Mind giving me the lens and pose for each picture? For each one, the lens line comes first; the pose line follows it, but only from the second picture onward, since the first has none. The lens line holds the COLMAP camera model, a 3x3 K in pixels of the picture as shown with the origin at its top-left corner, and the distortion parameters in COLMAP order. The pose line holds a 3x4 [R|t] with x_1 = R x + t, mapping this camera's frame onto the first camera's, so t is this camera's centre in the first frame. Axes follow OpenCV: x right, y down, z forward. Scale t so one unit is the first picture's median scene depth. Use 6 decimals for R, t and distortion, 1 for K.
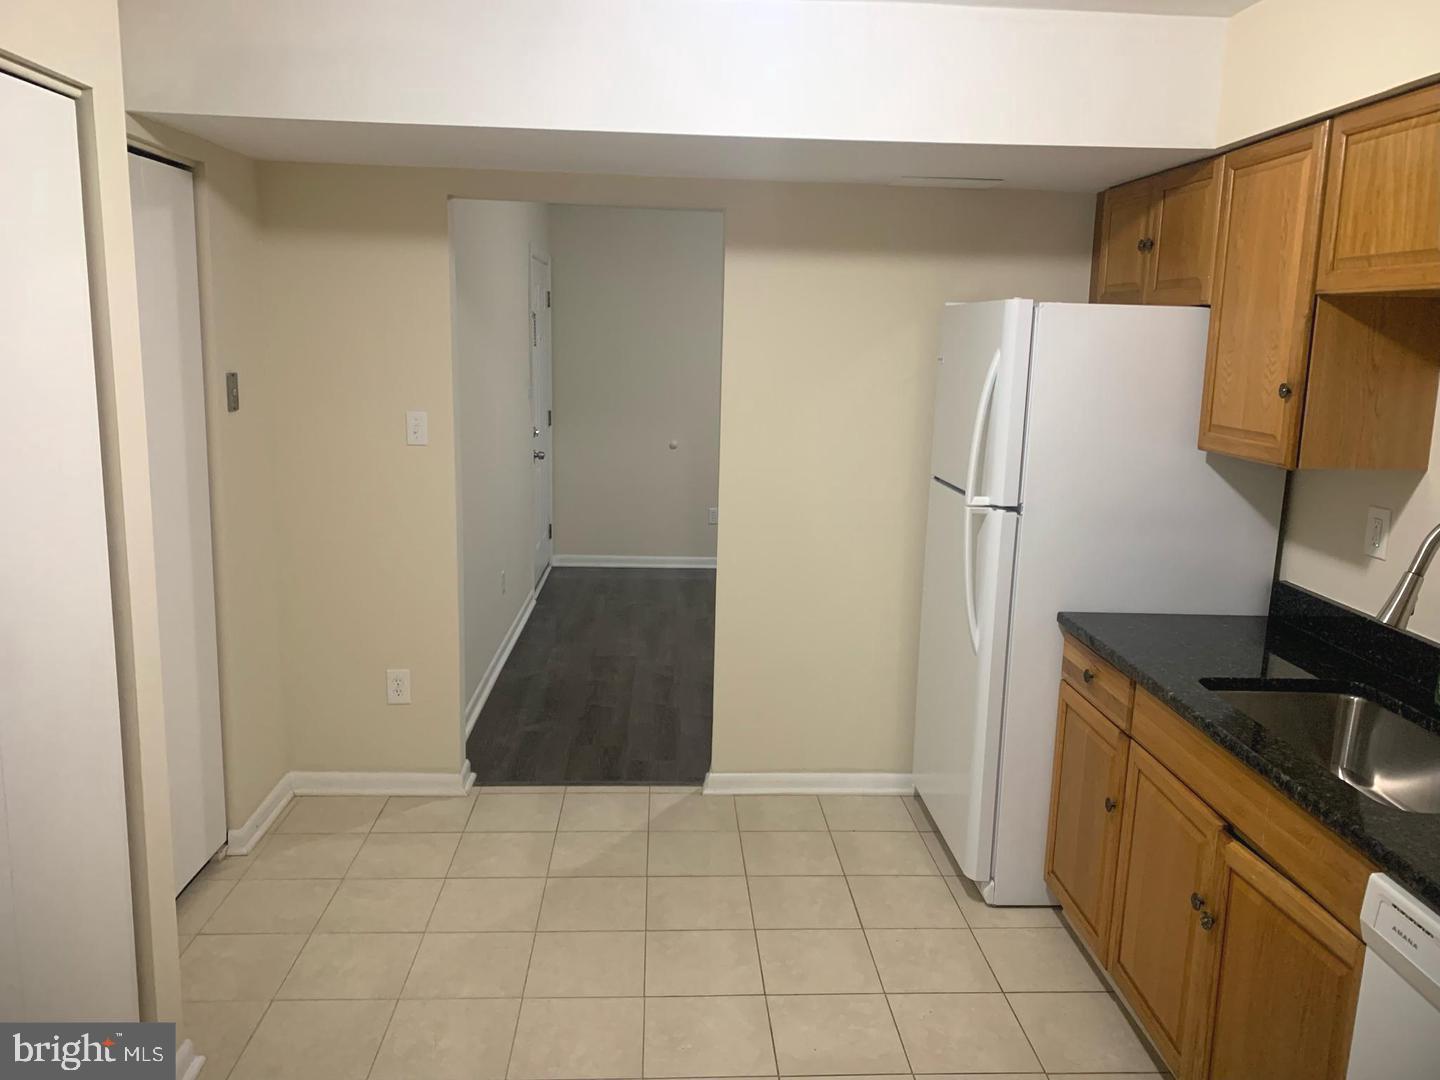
lens RADIAL K [[1101.4, 0, 720.0], [0, 1101.4, 540.0], [0, 0, 1]] dist [0.010421, -0.003952]
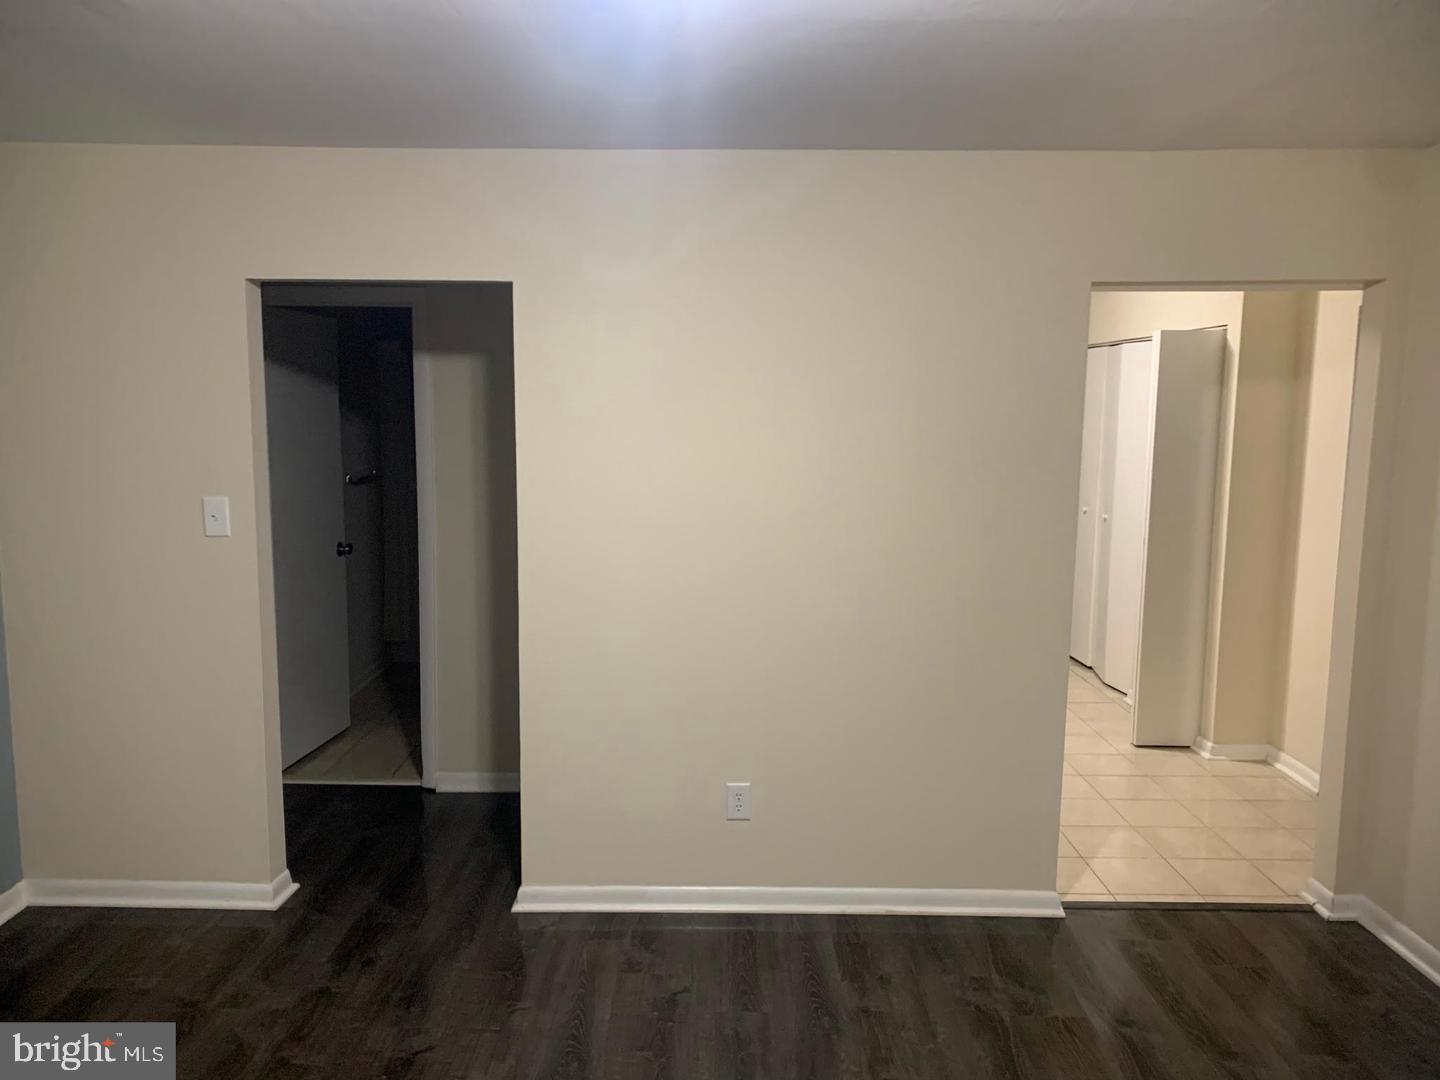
lens RADIAL K [[1095.5, 0, 720.0], [0, 1095.5, 540.0], [0, 0, 1]] dist [-0.003856, 0.007745]
pose [[-0.998495, -0.039873, 0.037662, 0.188908], [-0.026252, 0.950331, 0.310131, -0.259361], [-0.048157, 0.308675, -0.949948, 1.377521]]
